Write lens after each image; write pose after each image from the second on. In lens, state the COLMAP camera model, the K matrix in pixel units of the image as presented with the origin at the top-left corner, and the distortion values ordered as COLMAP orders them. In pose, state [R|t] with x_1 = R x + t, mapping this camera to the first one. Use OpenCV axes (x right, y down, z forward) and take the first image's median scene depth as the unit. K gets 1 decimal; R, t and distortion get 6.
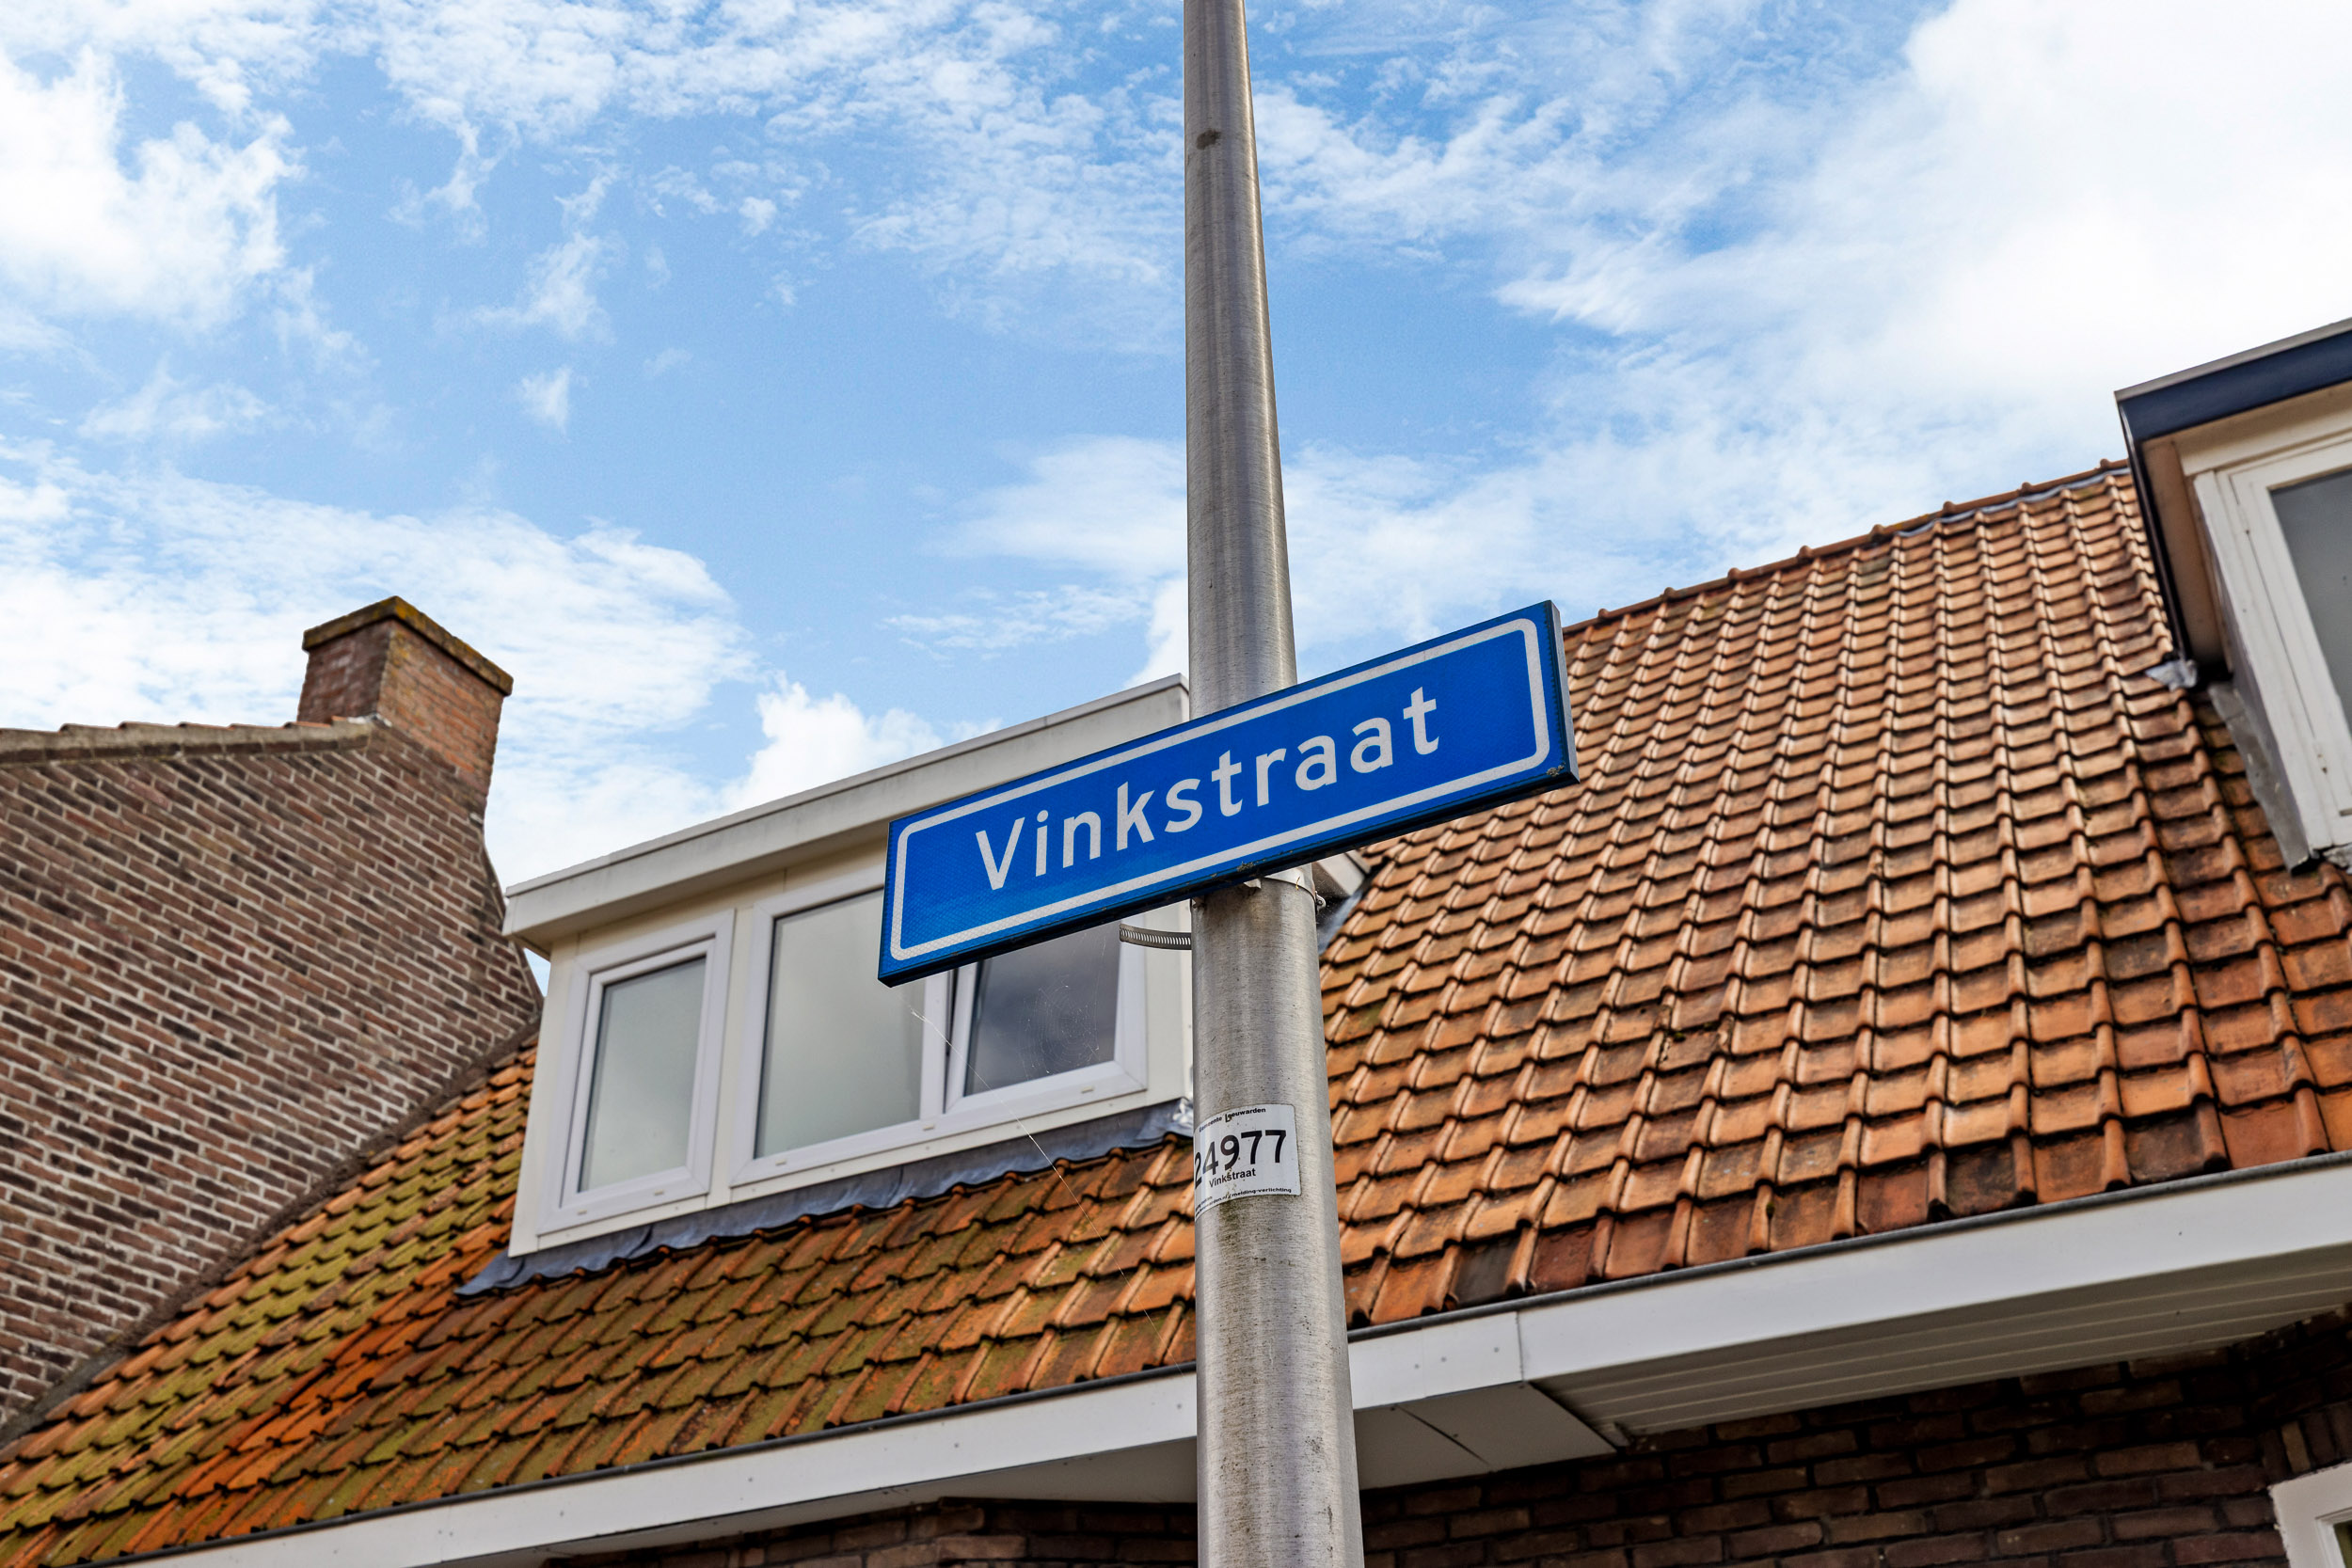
lens RADIAL K [[2237.5, 0, 1166.0], [0, 2237.5, 783.5], [0, 0, 1]] dist [0.015715, 0.000000]
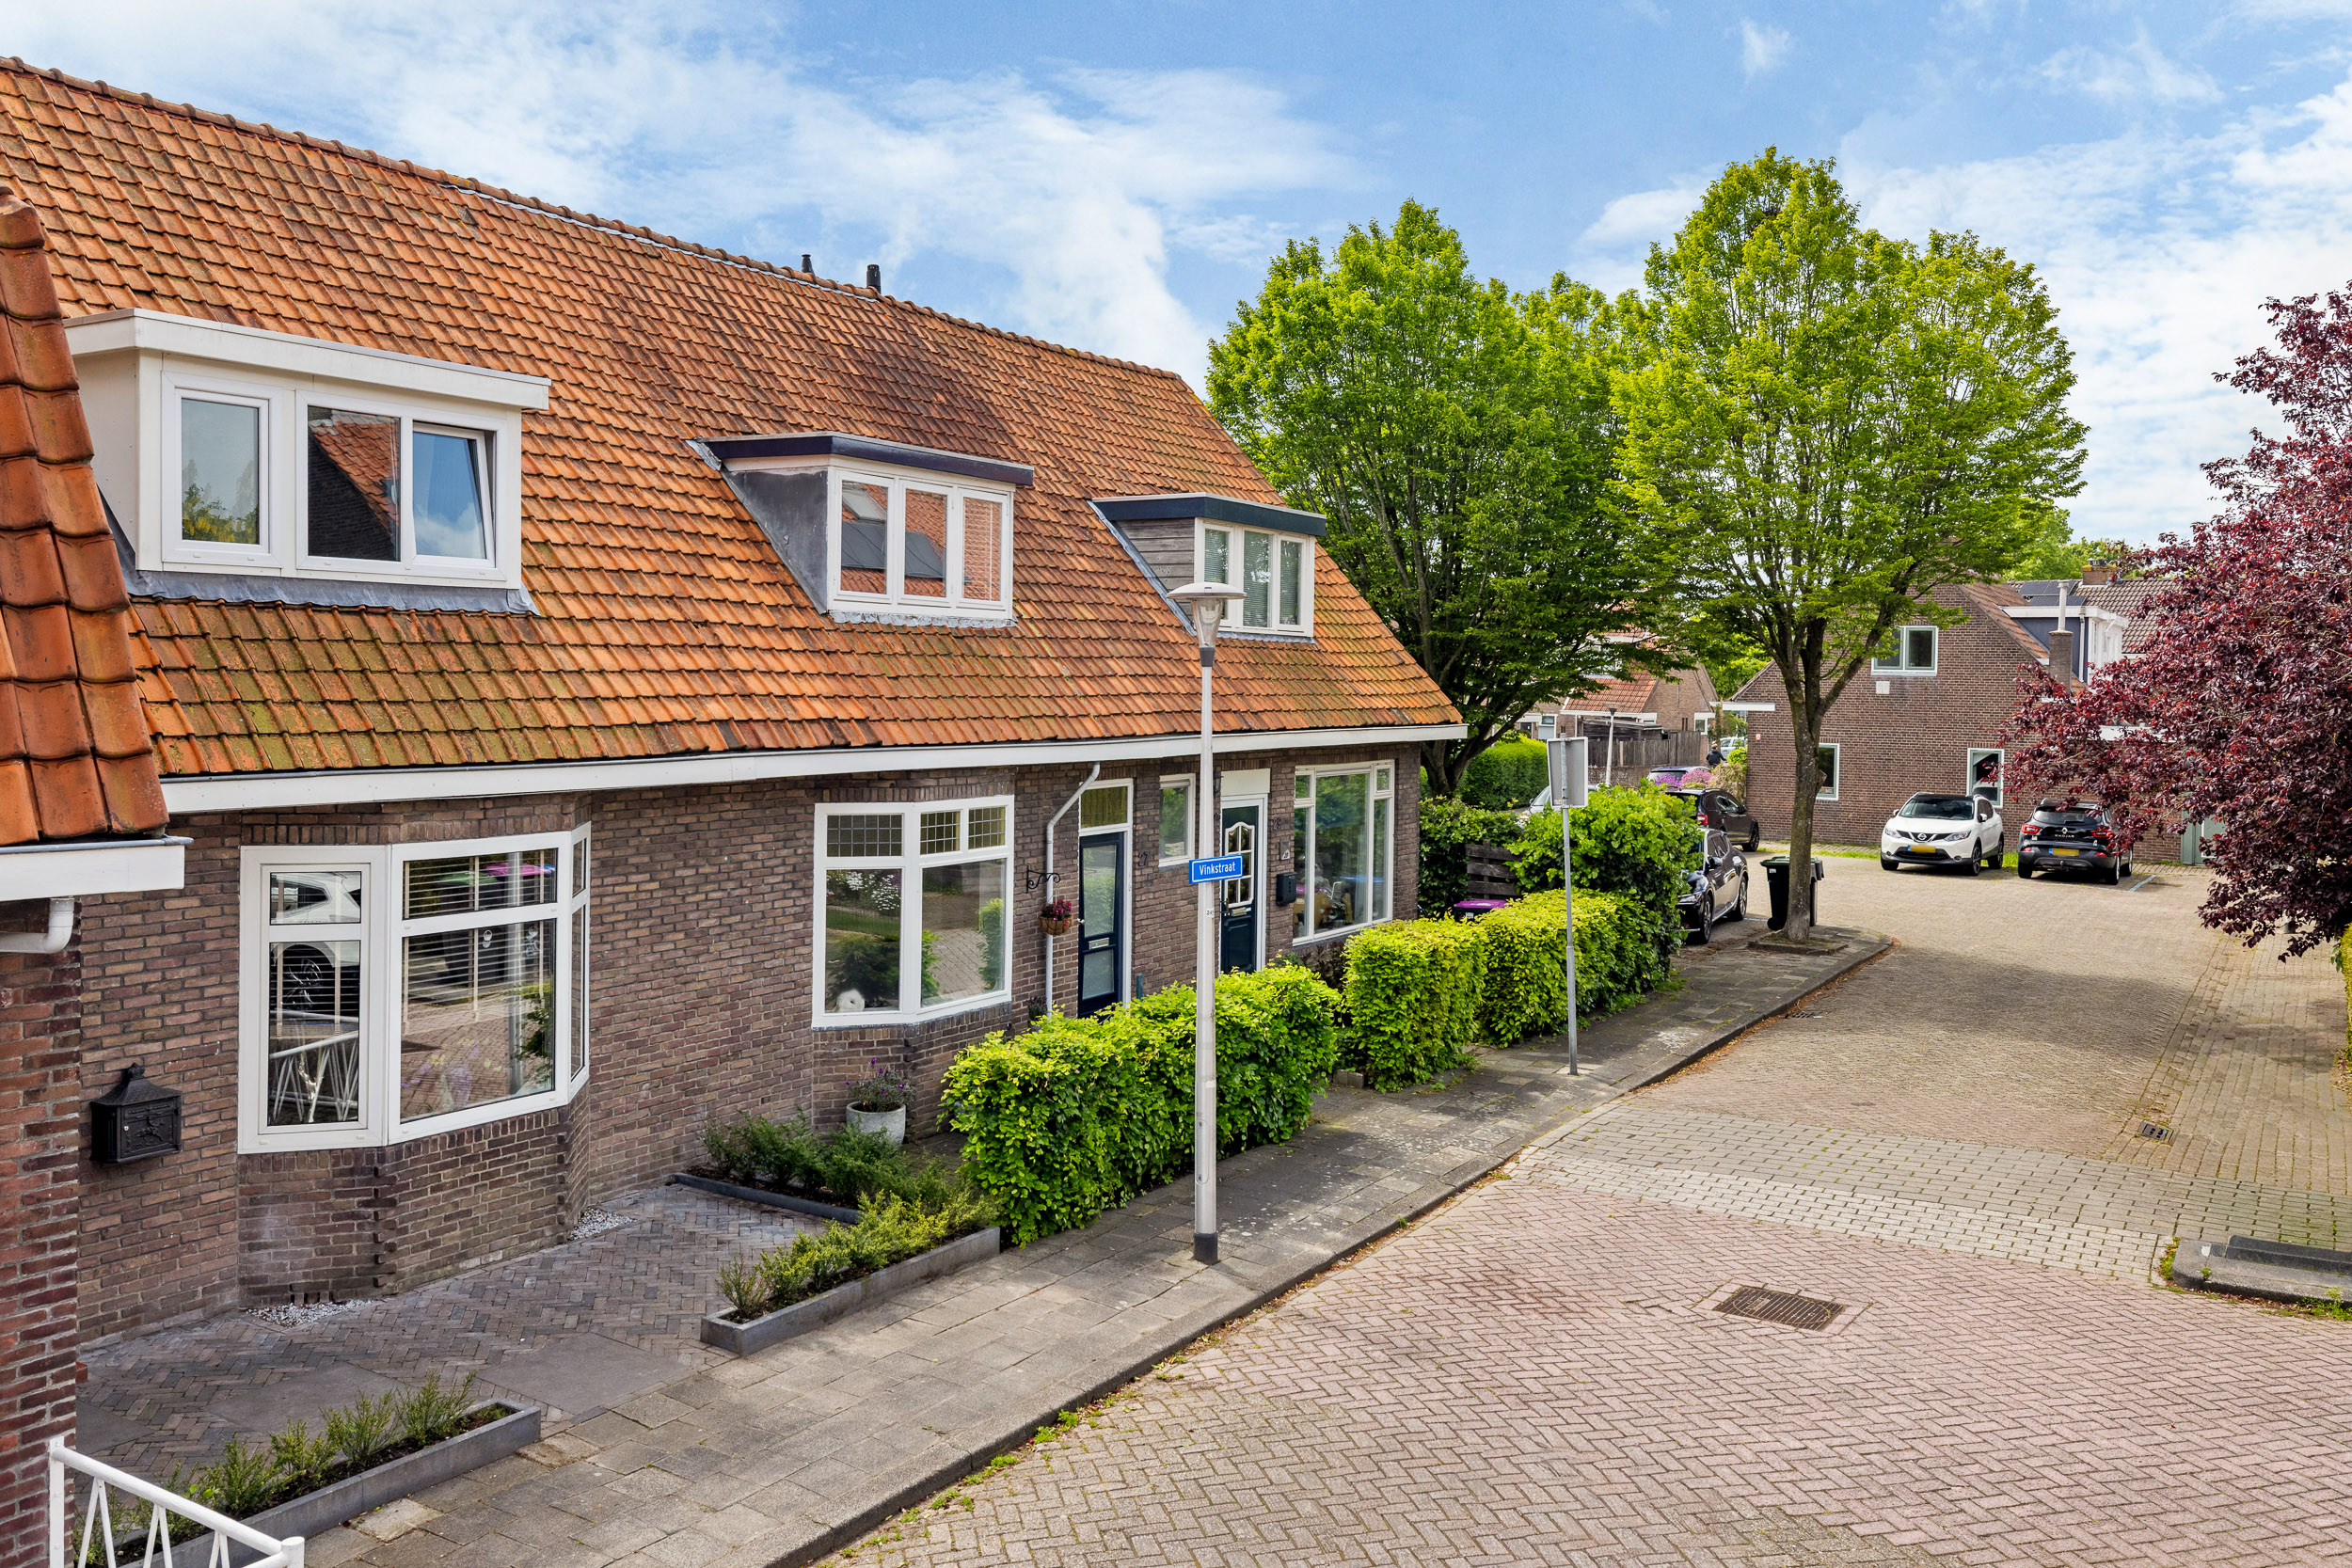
lens RADIAL K [[1916.5, 0, 1141.1], [0, 1916.5, 716.1], [0, 0, 1]] dist [0.005853, -0.005350]
pose [[0.068602, 0.001543, 0.997643, -1.871745], [-0.530419, 0.847006, 0.035164, -0.149542], [-0.844955, -0.531581, 0.058924, 0.297117]]
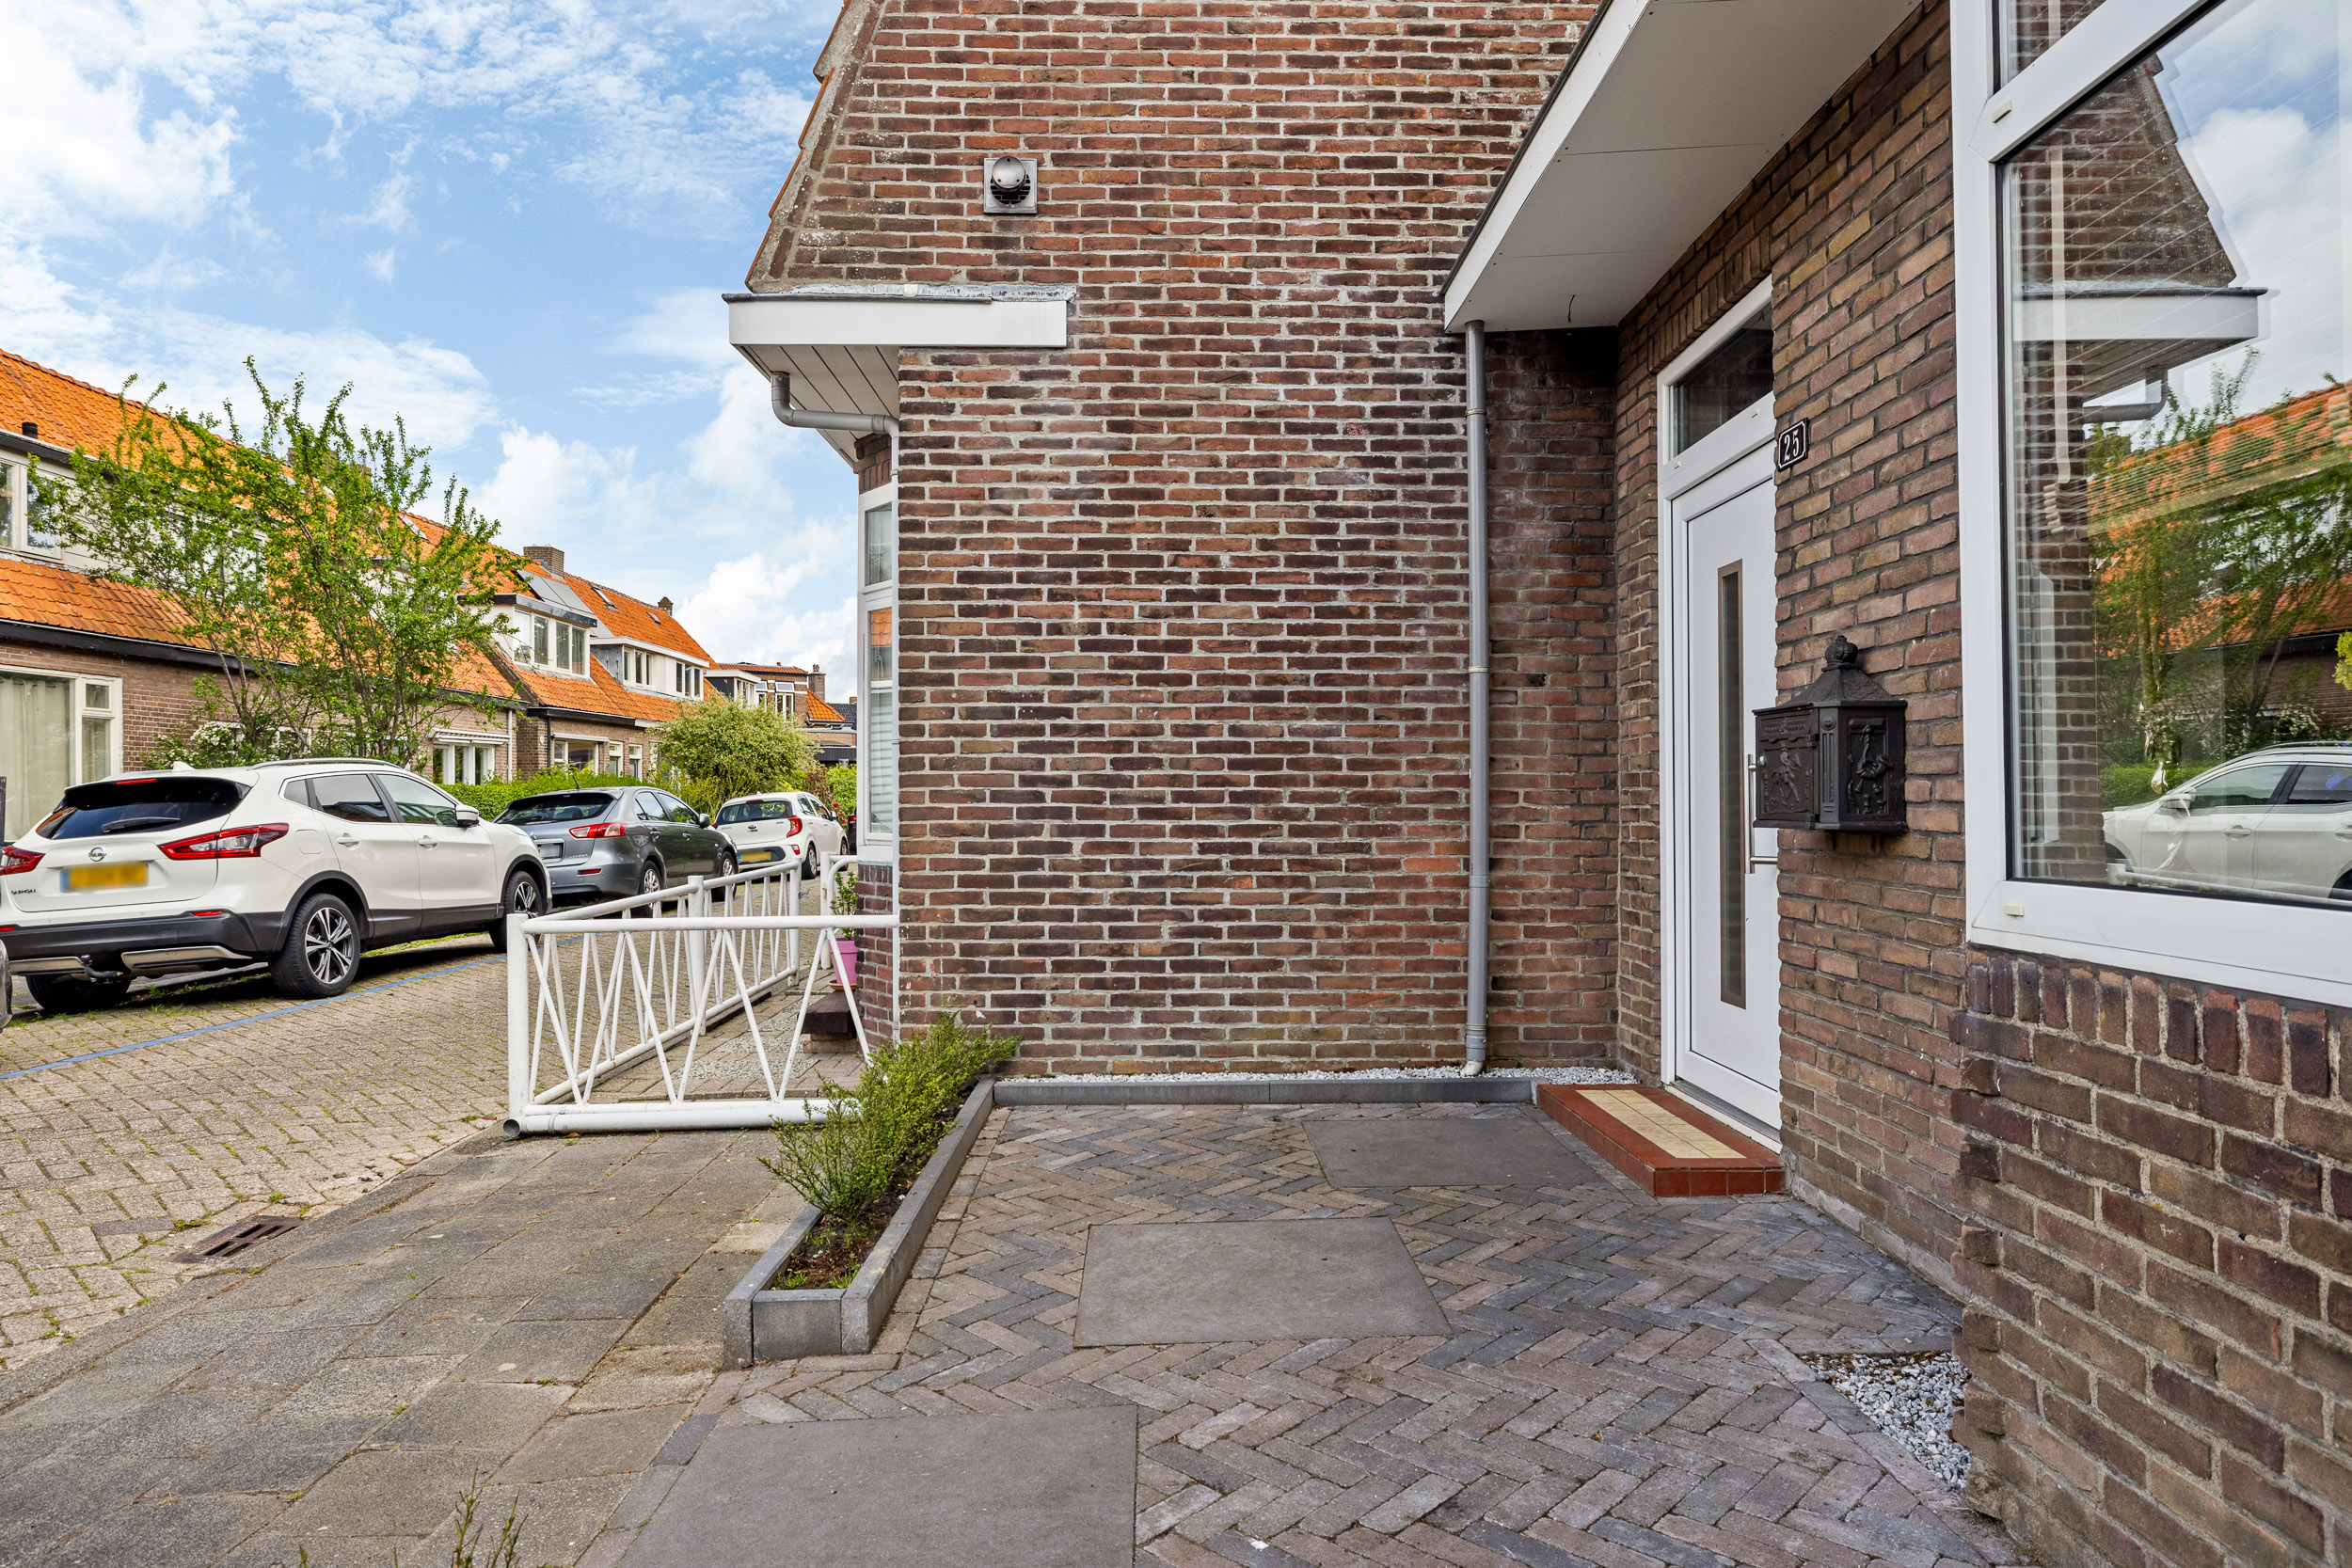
lens RADIAL K [[1389.0, 0, 1160.5], [0, 1389.0, 782.6], [0, 0, 1]] dist [-0.006758, 0.004346]
pose [[0.474790, 0.007110, -0.880071, -0.043136], [0.451222, 0.856577, 0.250350, 0.374213], [0.755628, -0.515971, 0.403485, 0.493389]]
